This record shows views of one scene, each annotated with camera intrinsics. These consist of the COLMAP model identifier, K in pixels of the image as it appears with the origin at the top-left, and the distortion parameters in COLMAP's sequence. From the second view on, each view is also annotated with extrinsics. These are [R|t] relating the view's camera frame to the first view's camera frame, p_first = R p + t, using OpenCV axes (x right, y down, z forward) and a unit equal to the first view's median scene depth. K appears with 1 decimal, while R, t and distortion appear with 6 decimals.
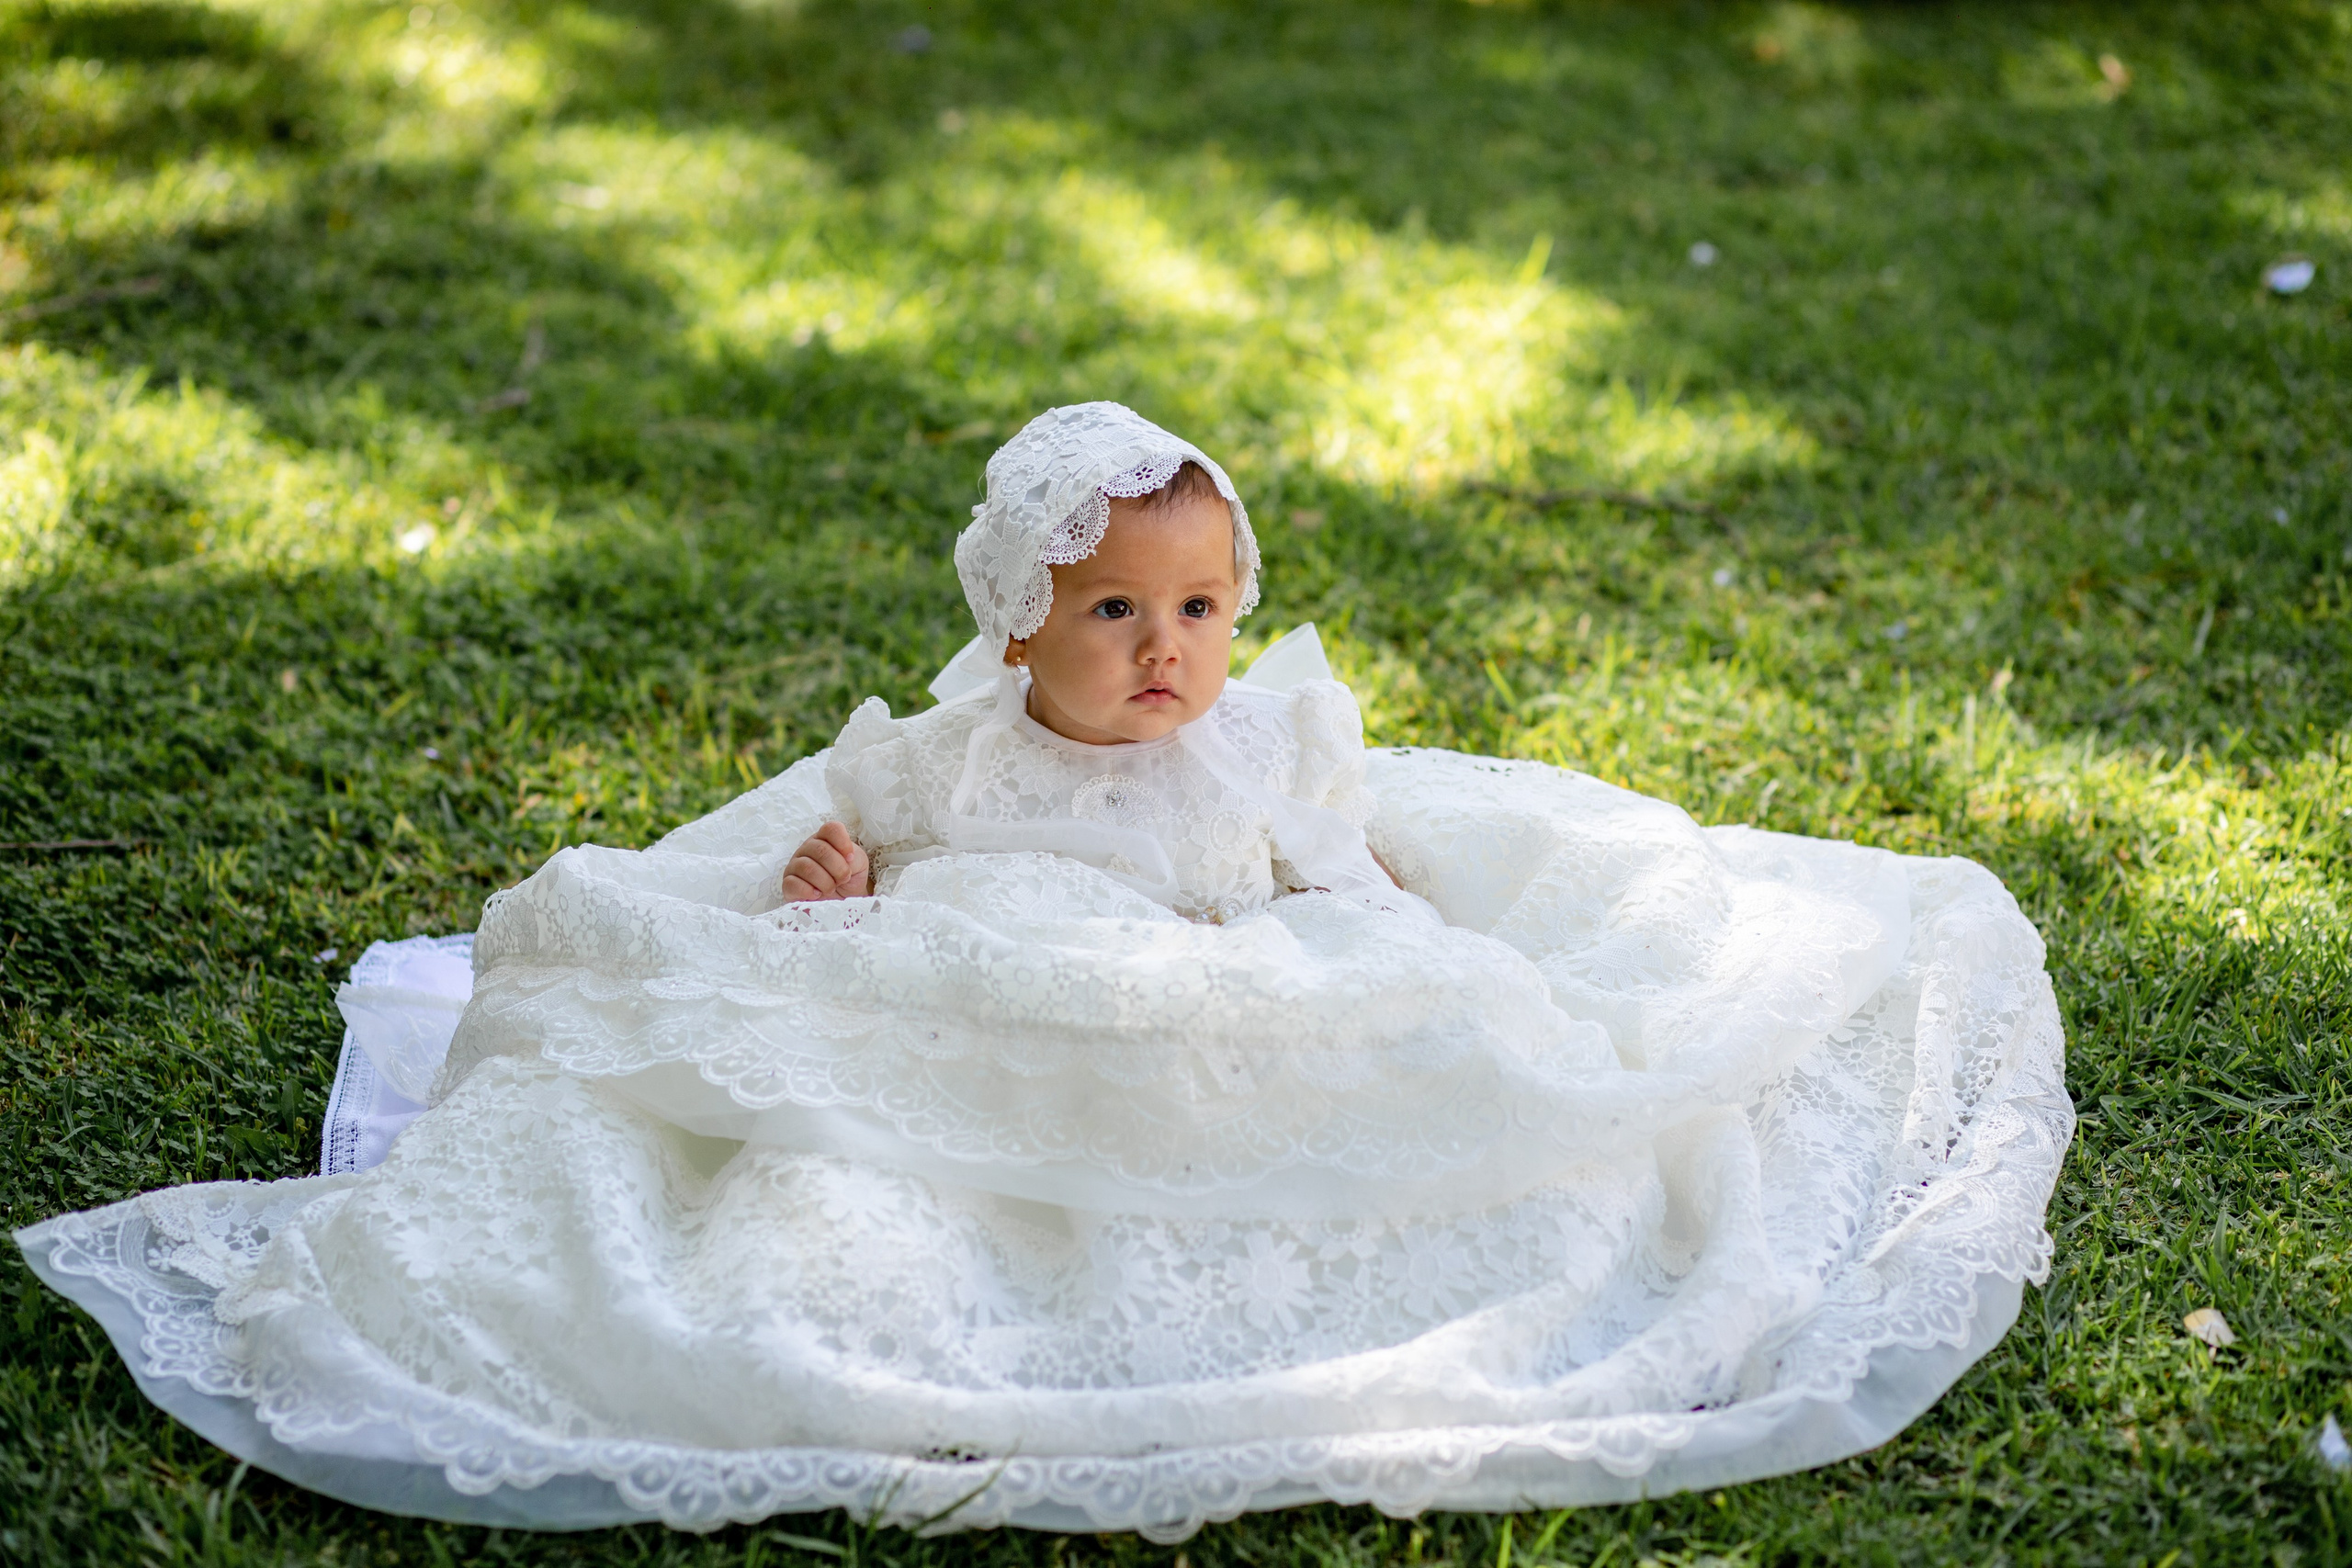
lens RADIAL K [[5157.5, 0, 1176.0], [0, 5157.5, 784.0], [0, 0, 1]] dist [-0.302317, 0.332436]
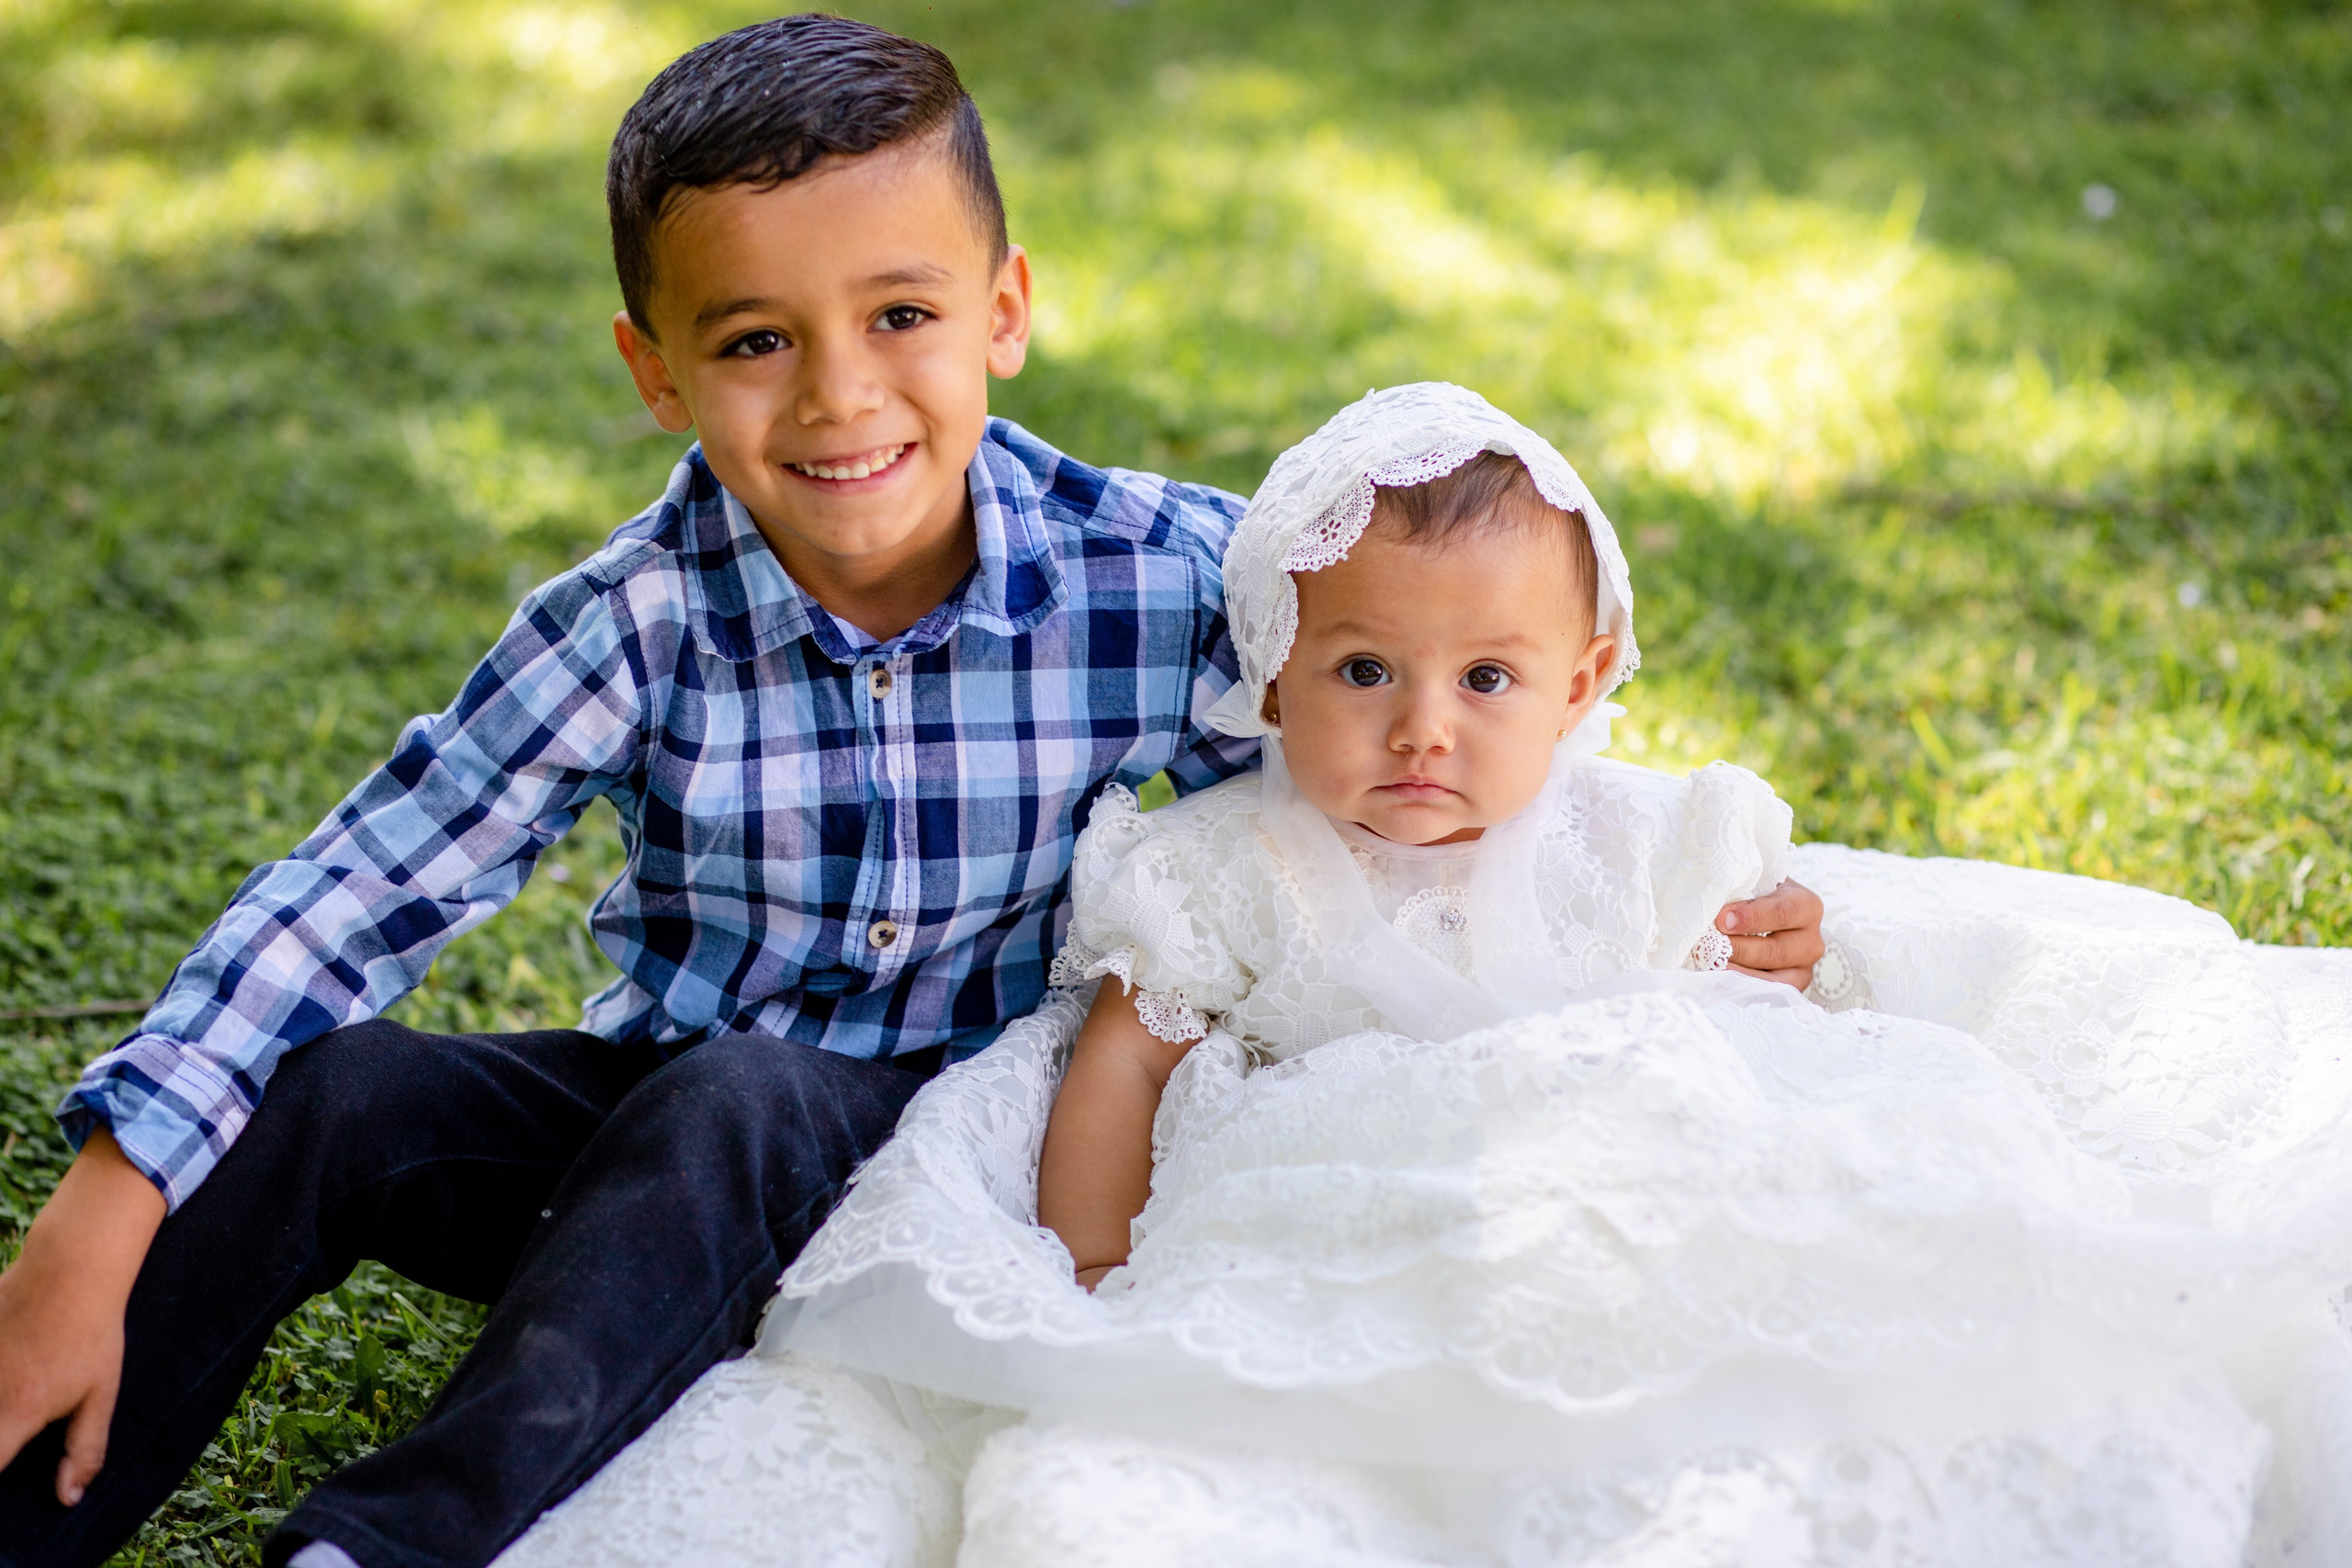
lens RADIAL K [[5157.5, 0, 1176.0], [0, 5157.5, 784.0], [0, 0, 1]] dist [-0.302317, 0.332436]
pose [[0.998884, -0.030681, -0.035917, -0.023131], [0.030447, 0.999512, -0.007045, -0.010991], [0.036115, 0.005944, 0.999330, 0.223102]]
